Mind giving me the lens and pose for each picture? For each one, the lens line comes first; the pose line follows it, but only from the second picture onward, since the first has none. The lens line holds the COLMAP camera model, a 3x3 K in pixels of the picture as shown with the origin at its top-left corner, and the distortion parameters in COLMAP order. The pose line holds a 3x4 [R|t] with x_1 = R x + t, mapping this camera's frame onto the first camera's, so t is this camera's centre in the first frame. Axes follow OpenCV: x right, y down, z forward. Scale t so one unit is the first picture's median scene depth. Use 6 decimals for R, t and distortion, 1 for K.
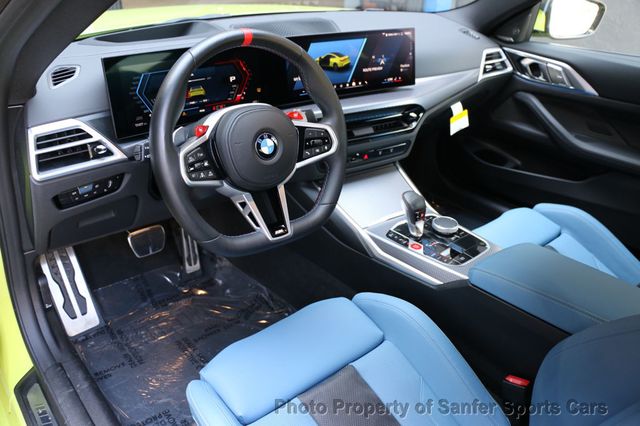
lens RADIAL K [[515.0, 0, 320.0], [0, 515.0, 213.0], [0, 0, 1]] dist [-0.186913, 0.144737]
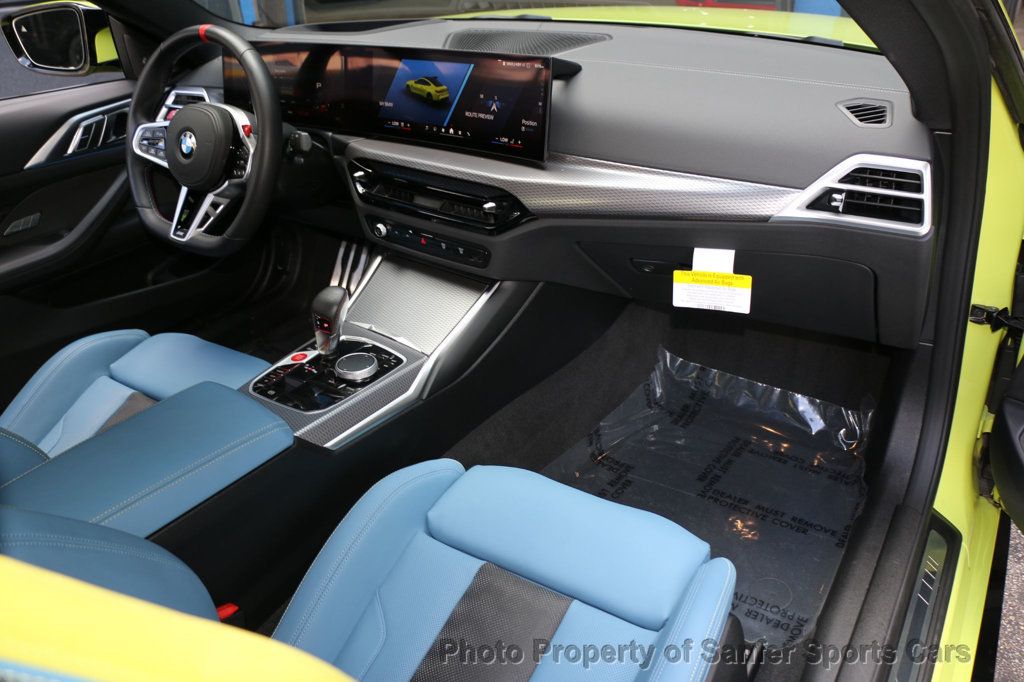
lens RADIAL K [[824.0, 0, 512.0], [0, 824.0, 341.0], [0, 0, 1]] dist [-0.186913, 0.144737]
pose [[0.278789, 0.410967, -0.867977, 1.098375], [-0.408283, 0.868785, 0.280211, -0.343582], [0.869242, 0.276261, 0.409998, 0.717163]]
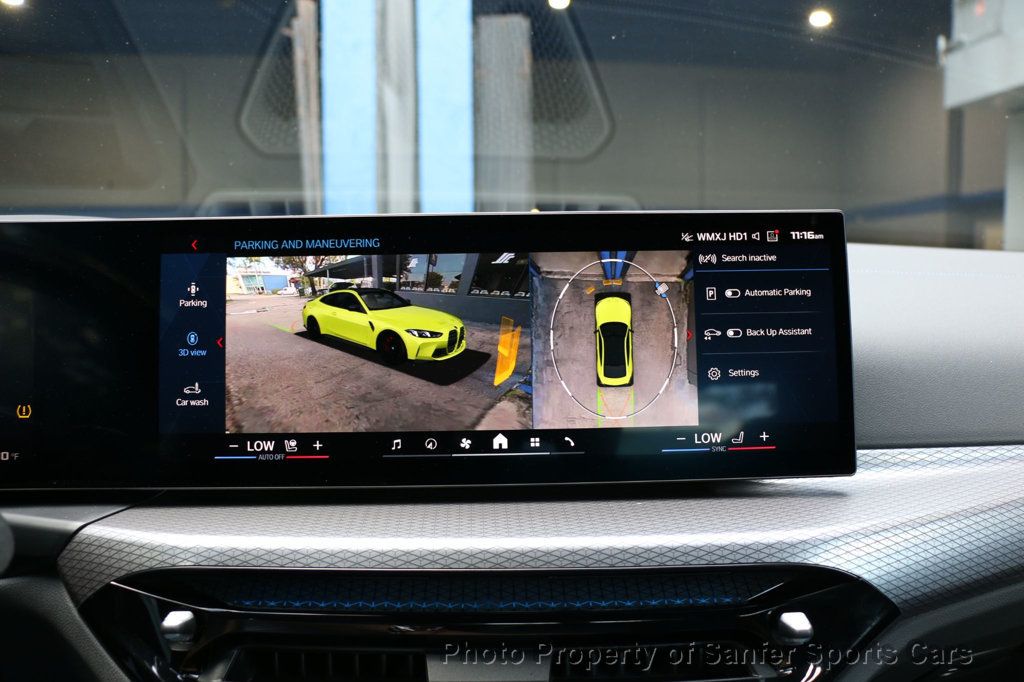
lens RADIAL K [[824.0, 0, 512.0], [0, 824.0, 341.0], [0, 0, 1]] dist [-0.186913, 0.144737]
pose [[0.847603, -0.003146, -0.530621, 0.260926], [-0.222054, 0.906111, -0.360077, -0.166154], [0.481934, 0.423029, 0.767324, 0.710698]]
